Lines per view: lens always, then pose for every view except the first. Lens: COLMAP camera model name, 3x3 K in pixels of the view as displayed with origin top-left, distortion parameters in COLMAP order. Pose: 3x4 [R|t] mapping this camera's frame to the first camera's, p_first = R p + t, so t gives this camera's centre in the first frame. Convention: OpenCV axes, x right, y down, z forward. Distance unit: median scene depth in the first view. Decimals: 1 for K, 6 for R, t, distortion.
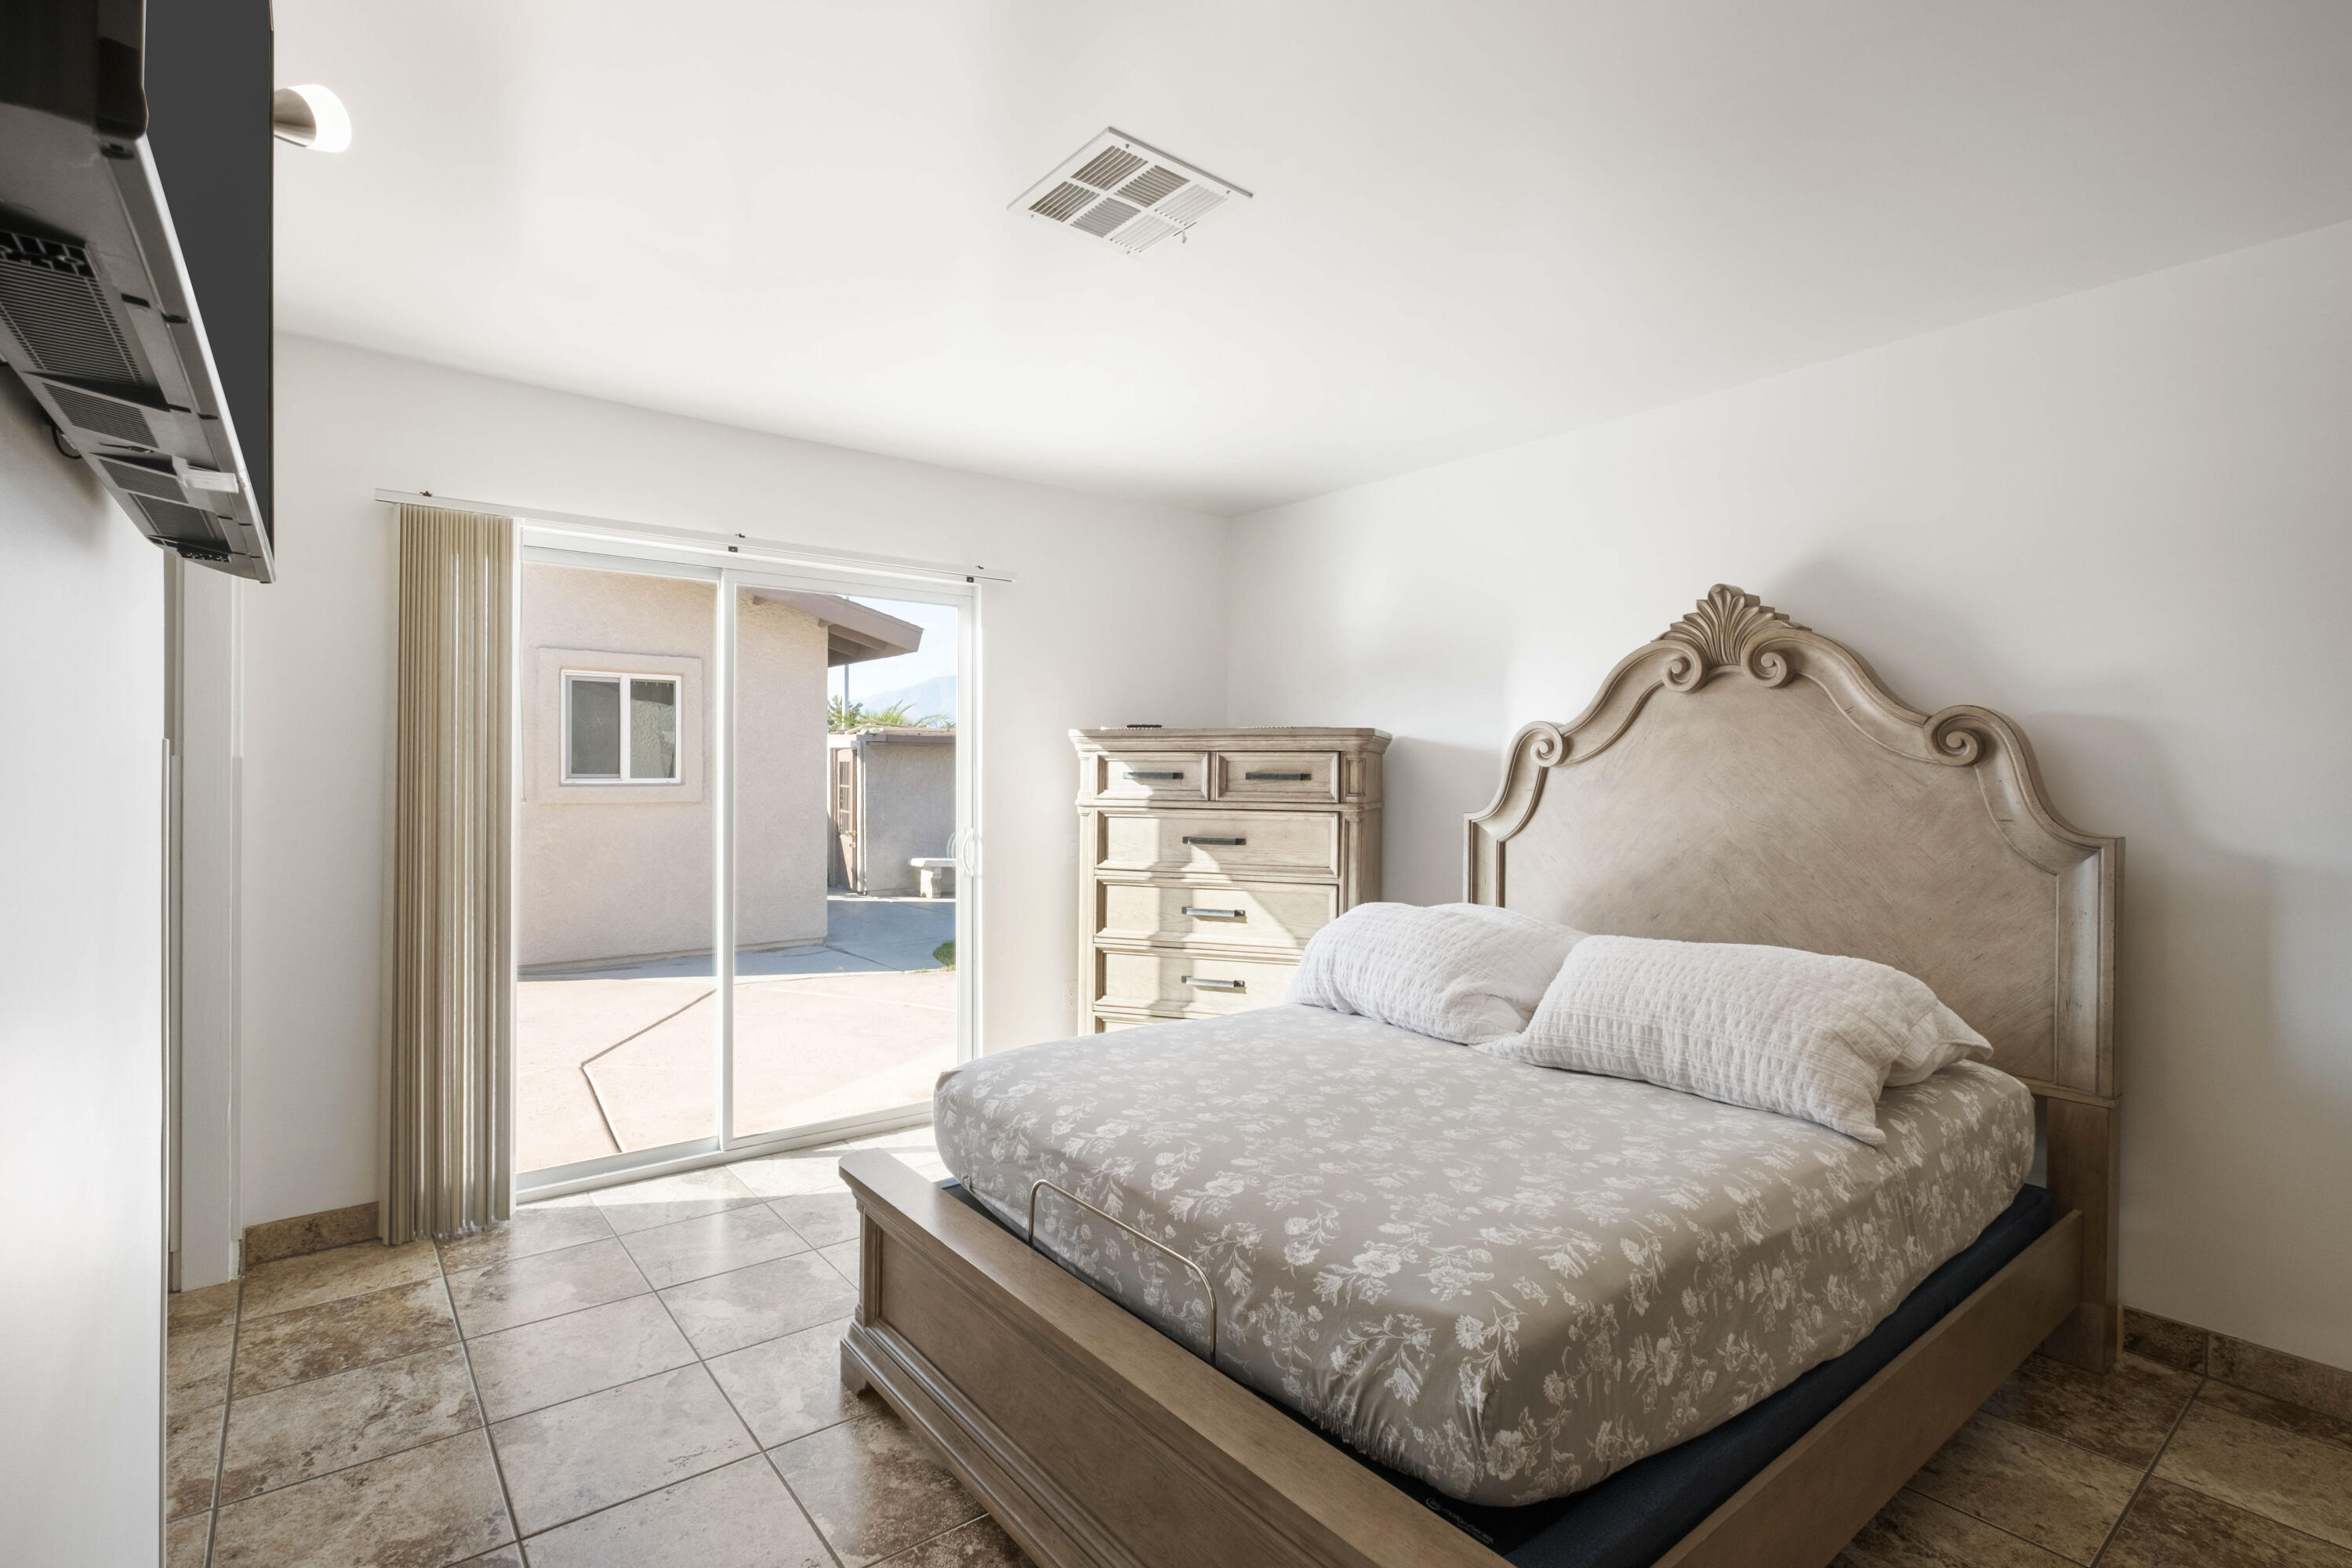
lens RADIAL K [[1074.8, 0, 1141.4], [0, 1074.8, 778.1], [0, 0, 1]] dist [-0.002777, -0.000333]
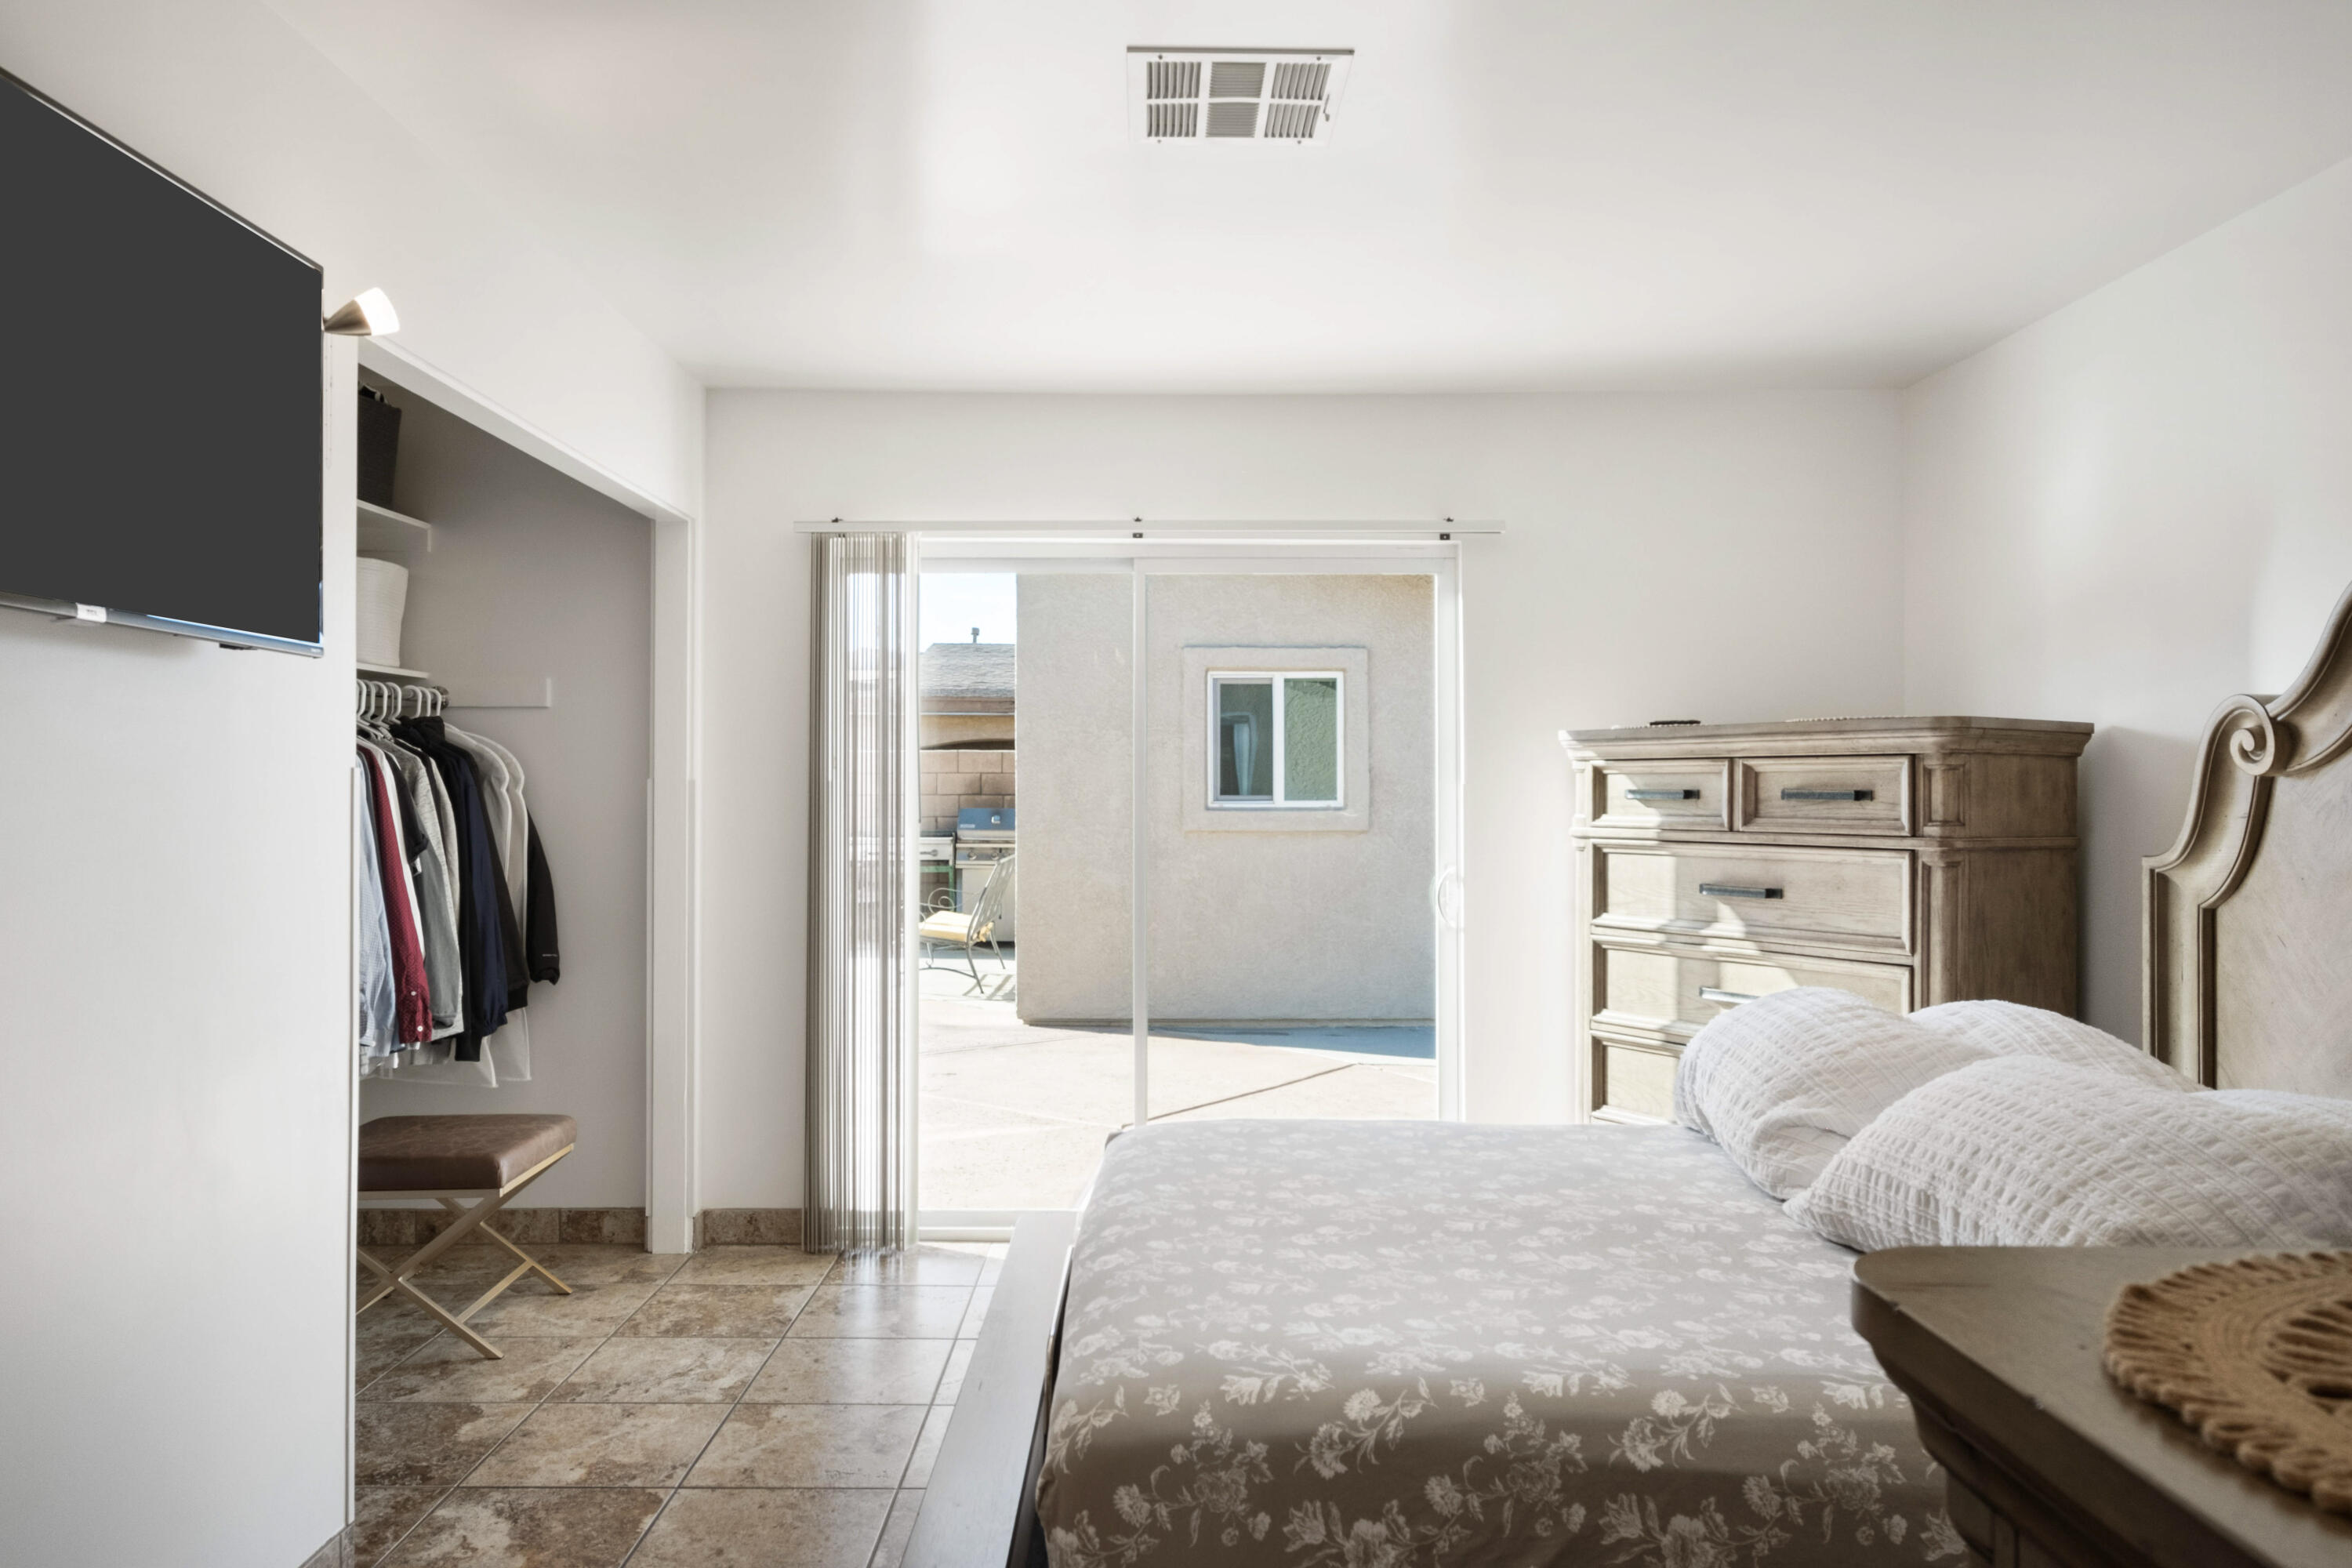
lens RADIAL K [[1562.6, 0, 1176.0], [0, 1562.6, 784.0], [0, 0, 1]] dist [0.004955, 0.001788]
pose [[0.799681, -0.006602, -0.600389, 0.467062], [-0.000578, 0.999931, -0.011765, 0.004066], [0.600425, 0.009755, 0.799622, 0.008352]]
